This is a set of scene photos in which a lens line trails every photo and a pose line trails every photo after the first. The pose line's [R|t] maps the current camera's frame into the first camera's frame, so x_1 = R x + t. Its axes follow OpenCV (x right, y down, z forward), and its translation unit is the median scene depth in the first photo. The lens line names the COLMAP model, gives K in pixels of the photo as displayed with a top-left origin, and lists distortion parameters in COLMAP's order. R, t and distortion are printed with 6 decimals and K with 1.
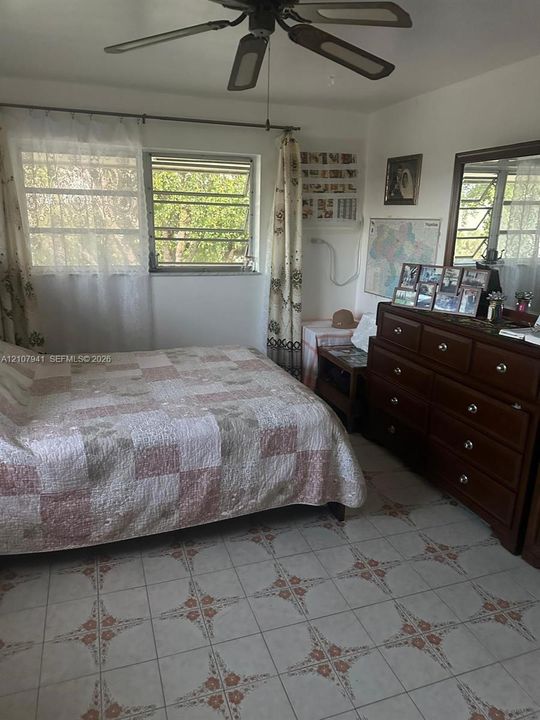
lens RADIAL K [[513.3, 0, 275.0], [0, 513.3, 364.4], [0, 0, 1]] dist [0.119555, -0.136533]
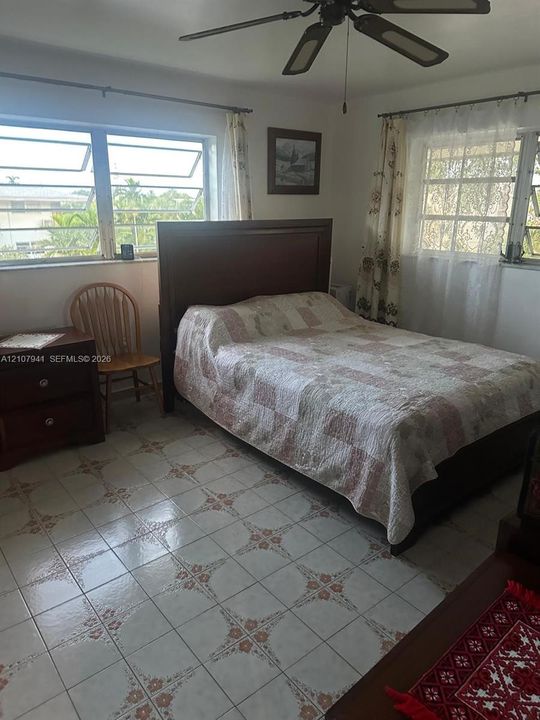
lens RADIAL K [[513.3, 0, 275.0], [0, 513.3, 364.4], [0, 0, 1]] dist [0.119555, -0.136533]
pose [[0.334784, 0.266302, -0.903882, 0.818174], [-0.261069, 0.947898, 0.182574, -0.110000], [0.905408, 0.174853, 0.386864, 0.472310]]
